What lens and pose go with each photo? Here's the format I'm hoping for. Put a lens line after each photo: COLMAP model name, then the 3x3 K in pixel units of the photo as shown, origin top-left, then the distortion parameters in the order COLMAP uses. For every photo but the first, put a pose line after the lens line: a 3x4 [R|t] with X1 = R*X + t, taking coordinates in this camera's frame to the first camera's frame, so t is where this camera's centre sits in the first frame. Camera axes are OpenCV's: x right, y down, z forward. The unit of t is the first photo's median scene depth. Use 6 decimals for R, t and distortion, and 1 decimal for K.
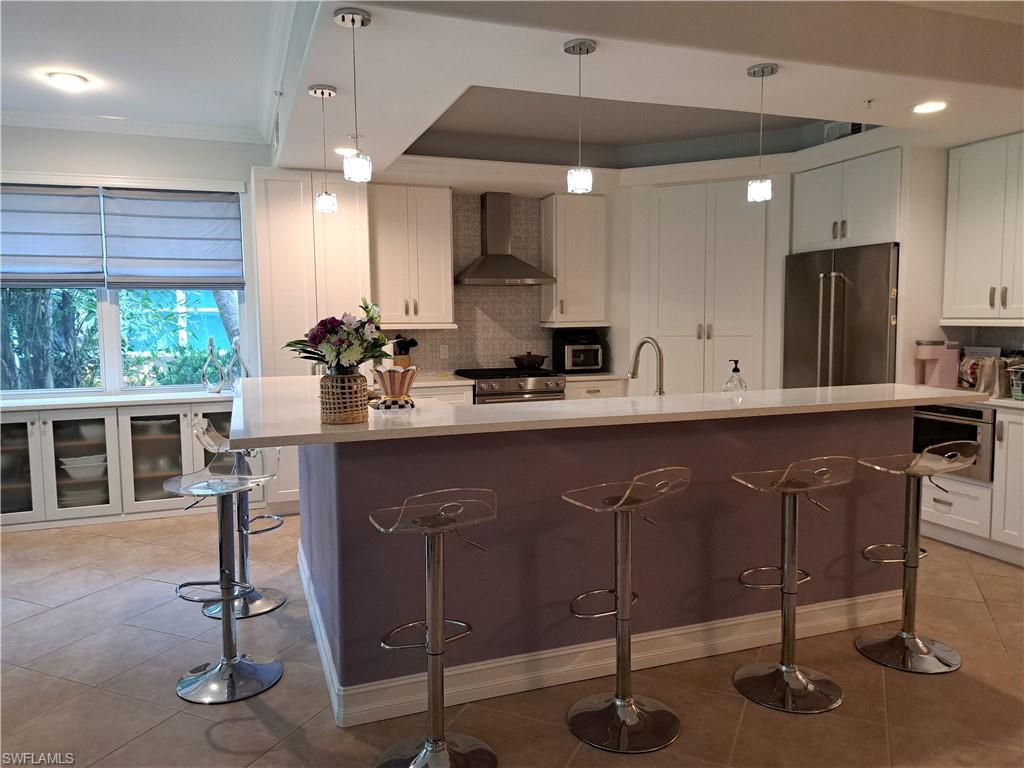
lens RADIAL K [[733.5, 0, 511.5], [0, 733.5, 381.8], [0, 0, 1]] dist [0.048037, 0.002502]
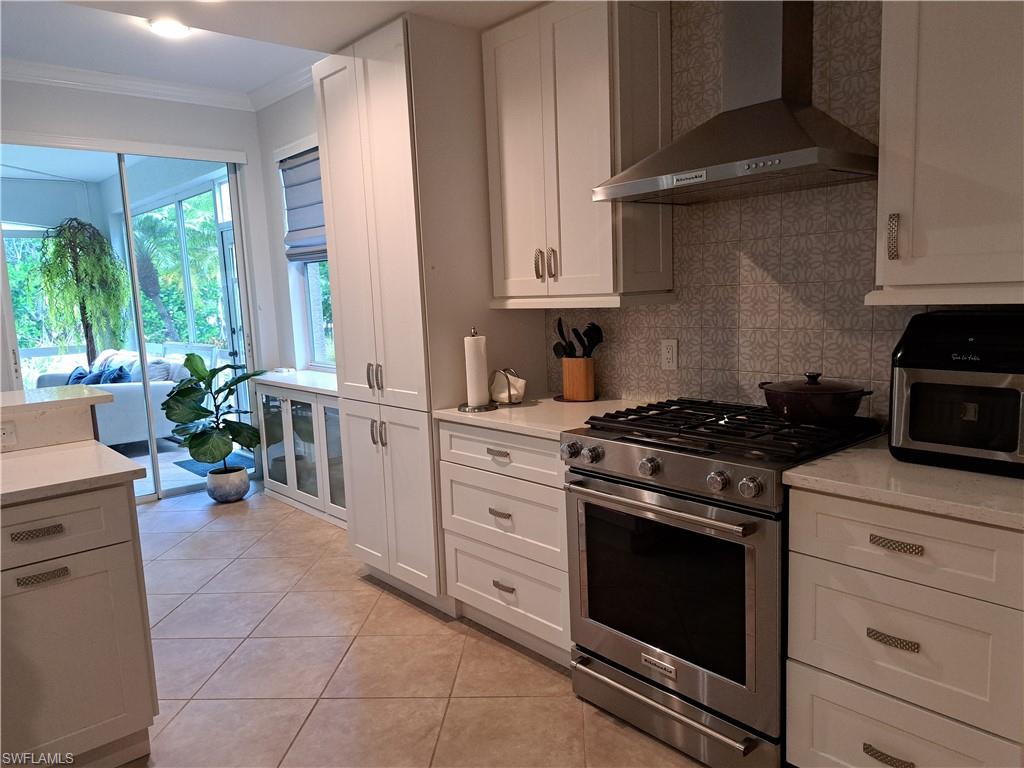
lens RADIAL K [[733.5, 0, 512.9], [0, 733.5, 386.9], [0, 0, 1]] dist [0.048037, 0.002502]
pose [[0.360181, 0.120865, -0.925020, 0.296585], [-0.044563, 0.992669, 0.112352, -0.067354], [0.931818, 0.000755, 0.362926, 0.734761]]
